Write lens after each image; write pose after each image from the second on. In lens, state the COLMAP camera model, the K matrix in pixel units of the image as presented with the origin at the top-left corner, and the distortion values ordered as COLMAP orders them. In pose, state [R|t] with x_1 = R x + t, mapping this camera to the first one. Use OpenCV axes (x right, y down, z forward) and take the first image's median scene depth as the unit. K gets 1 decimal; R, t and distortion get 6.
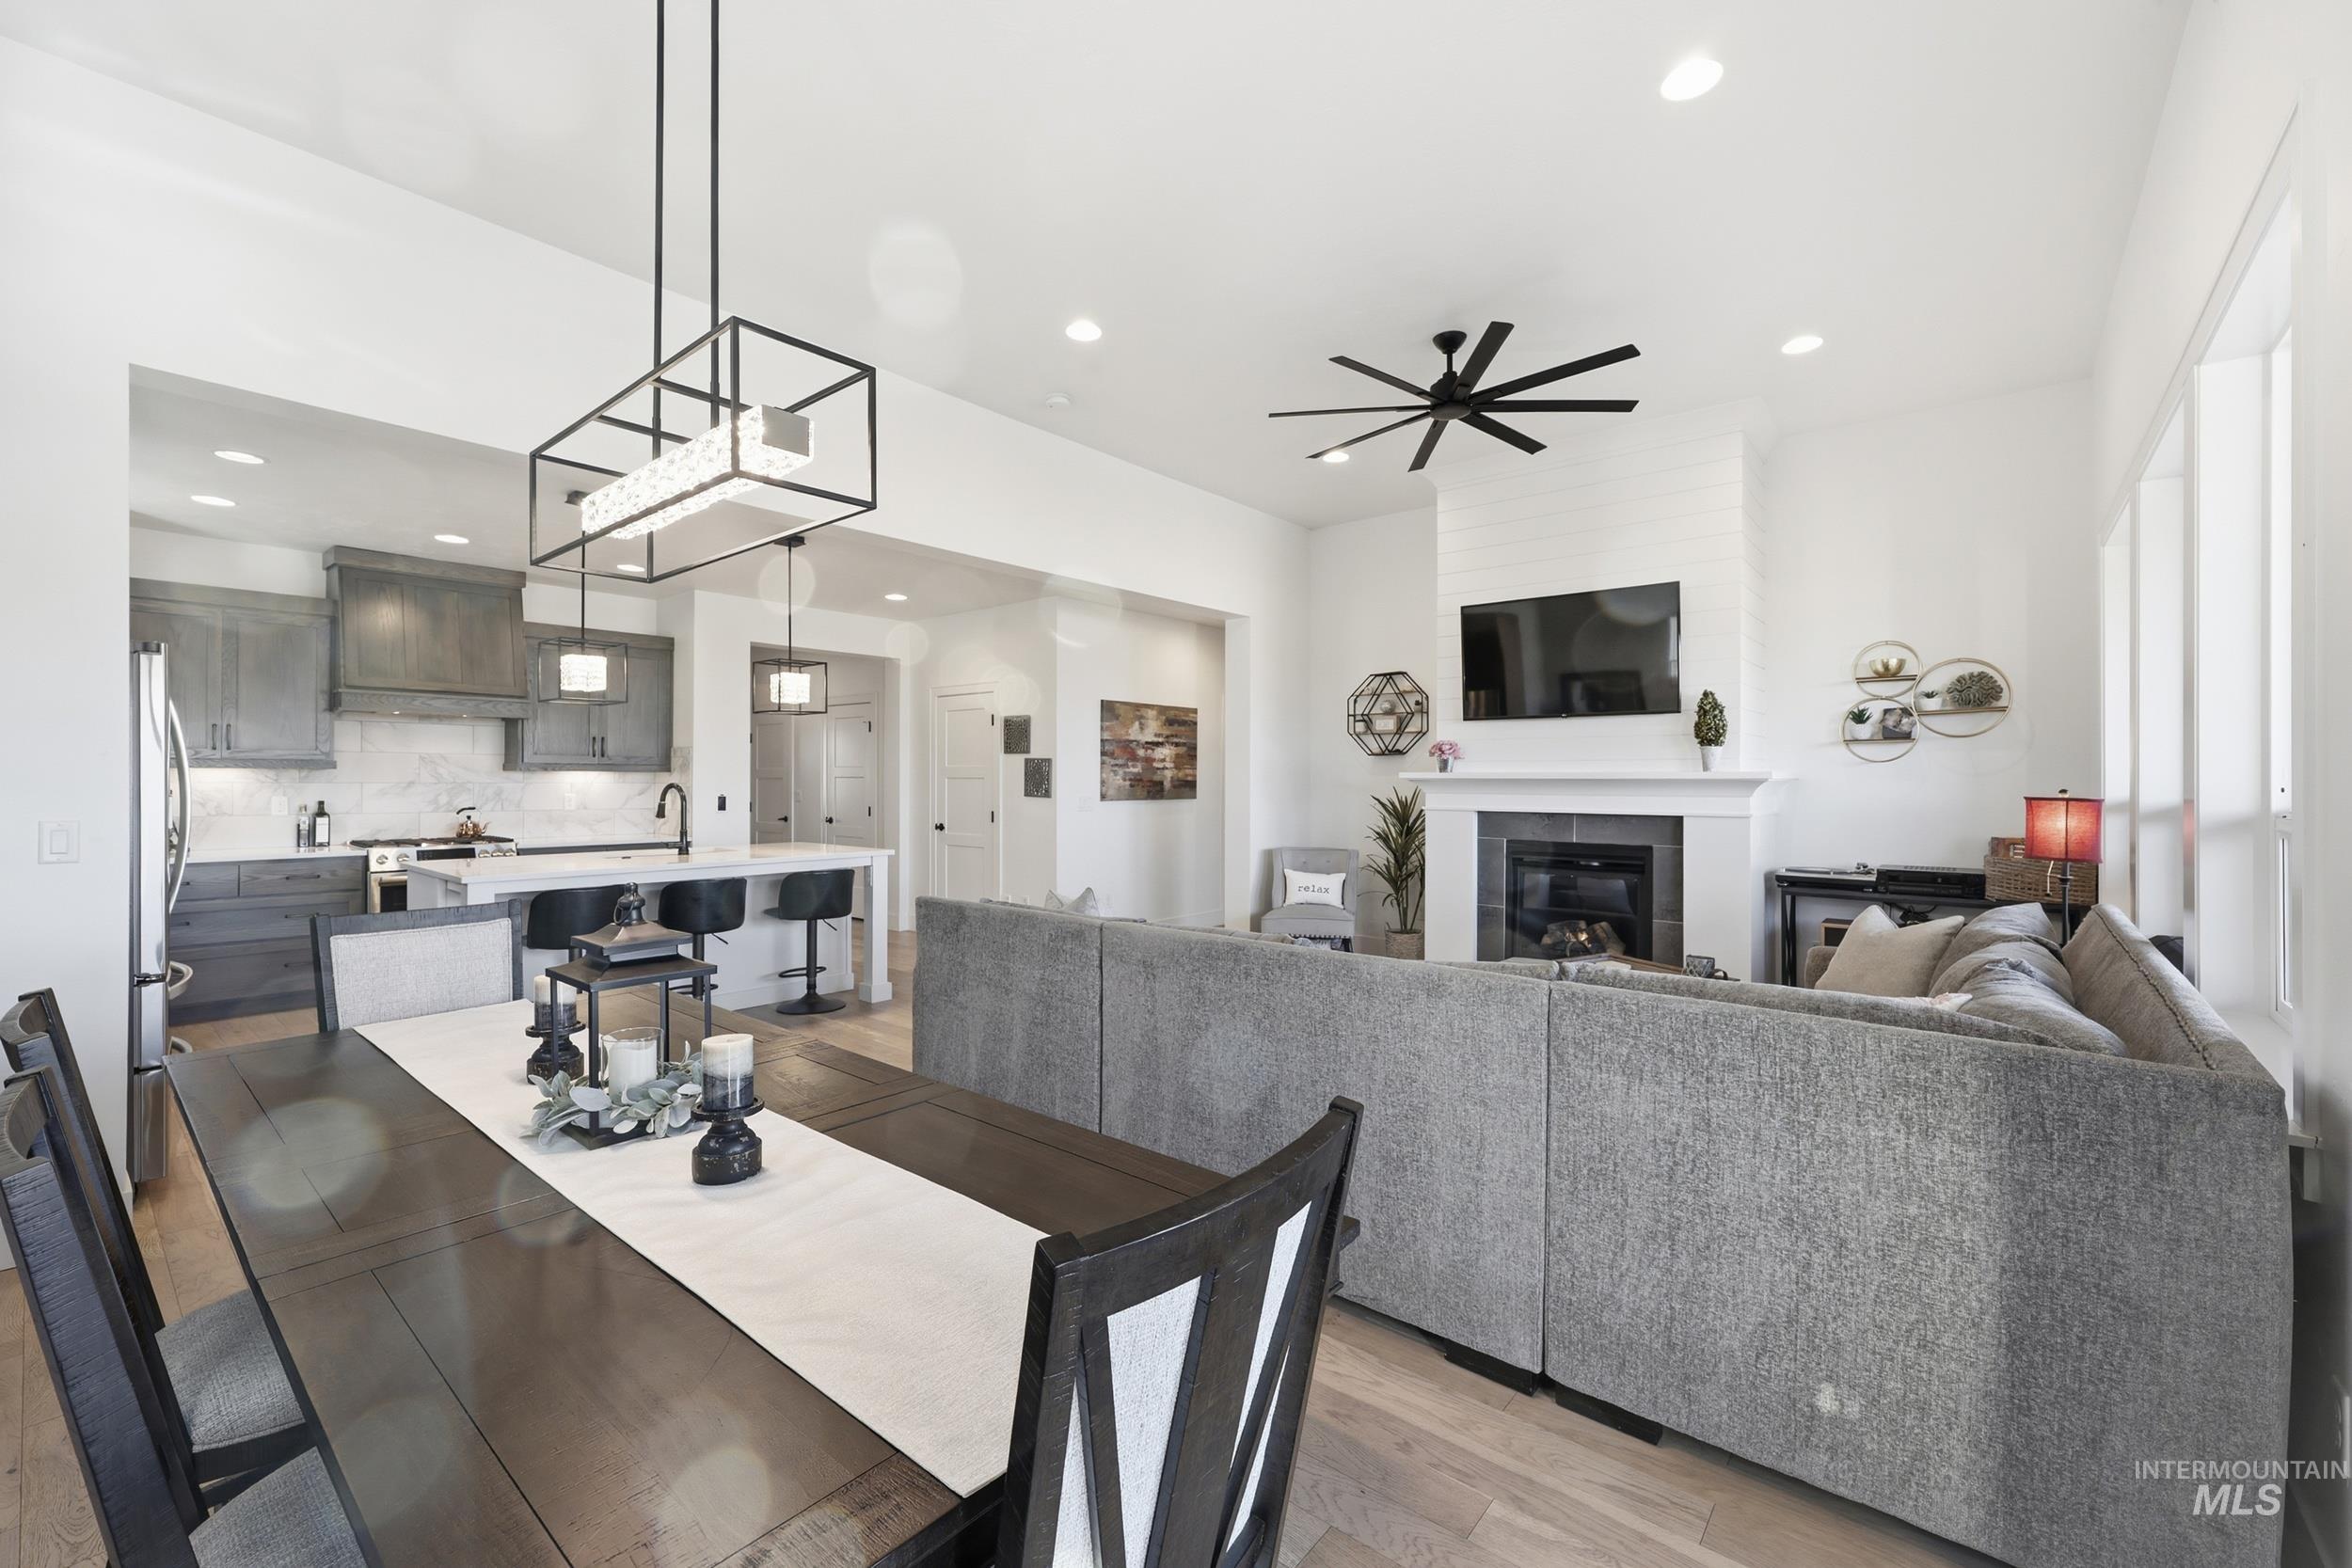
lens RADIAL K [[952.3, 0, 1182.7], [0, 952.3, 779.6], [0, 0, 1]] dist [-0.001522, -0.000038]
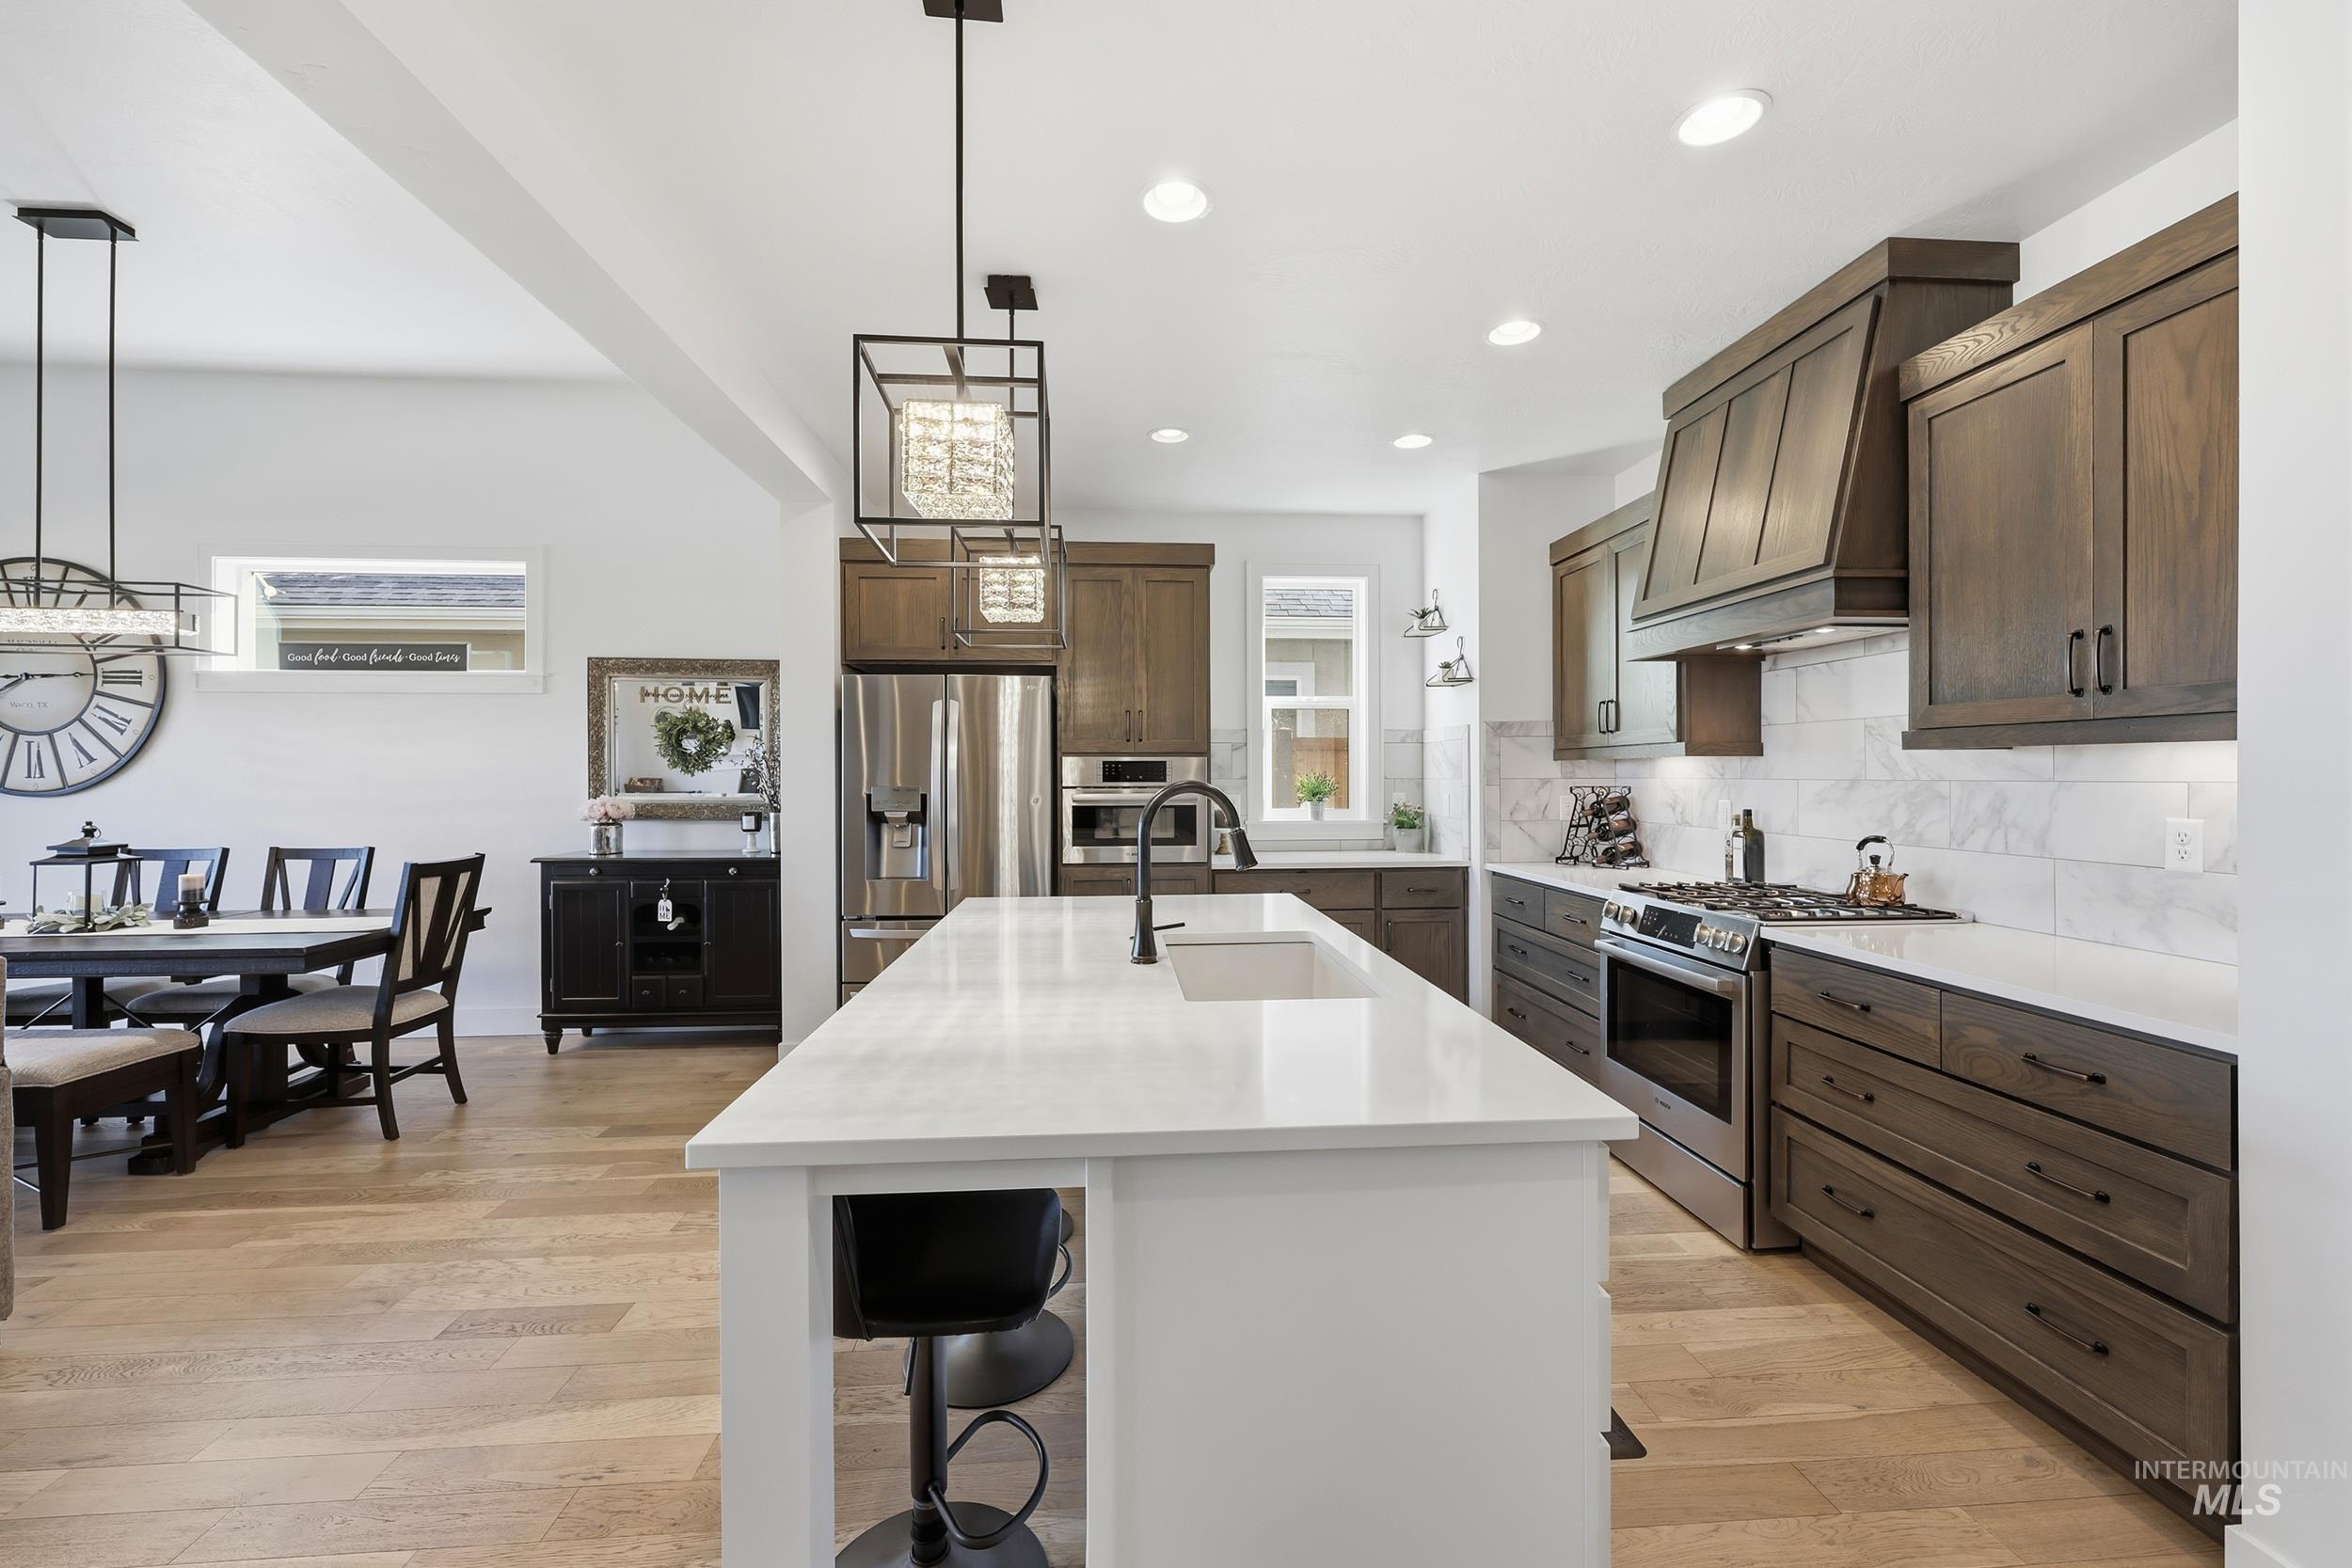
lens RADIAL K [[952.3, 0, 1178.2], [0, 952.3, 776.6], [0, 0, 1]] dist [-0.001522, -0.000038]
pose [[-0.718173, -0.001825, -0.695862, -0.221571], [-0.001189, 0.999998, -0.001395, 0.002675], [0.695863, -0.000174, -0.718174, 1.104608]]
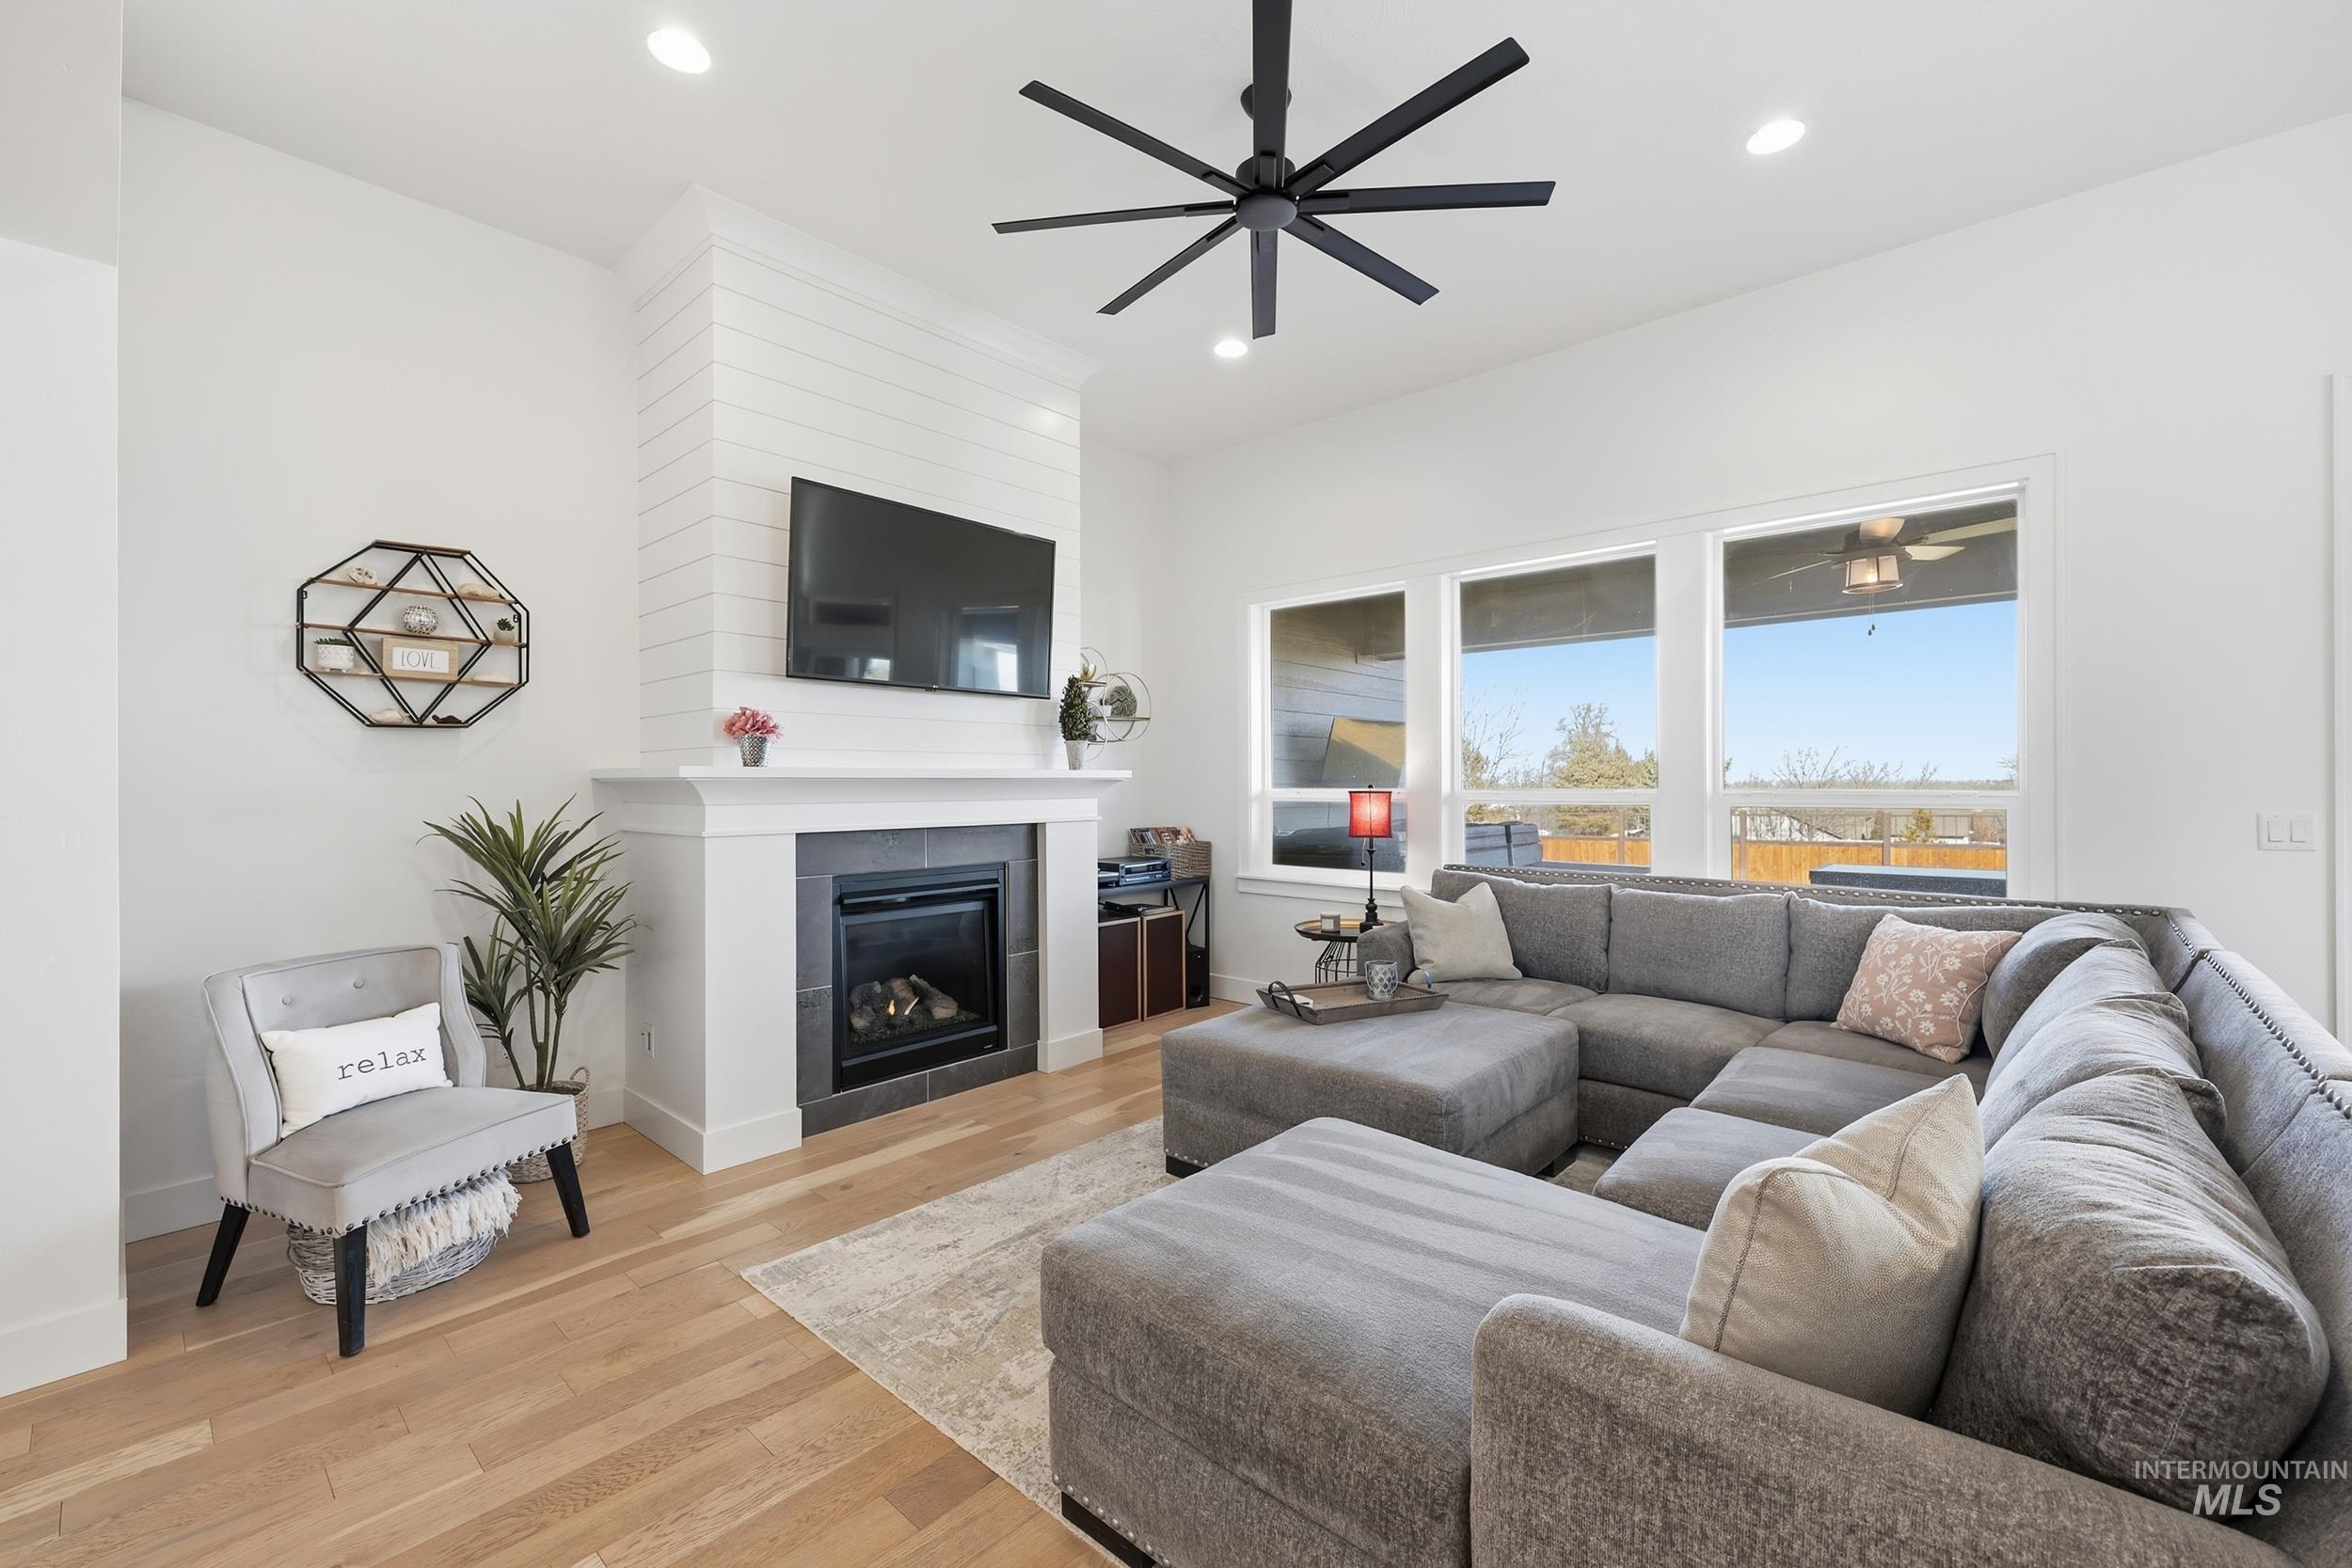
lens RADIAL K [[952.3, 0, 1179.7], [0, 952.3, 786.8], [0, 0, 1]] dist [-0.001522, -0.000038]
pose [[0.039017, -0.006713, 0.999216, -0.256007], [0.005318, 0.999965, 0.006511, 0.001761], [-0.999224, 0.005060, 0.039051, 0.710299]]
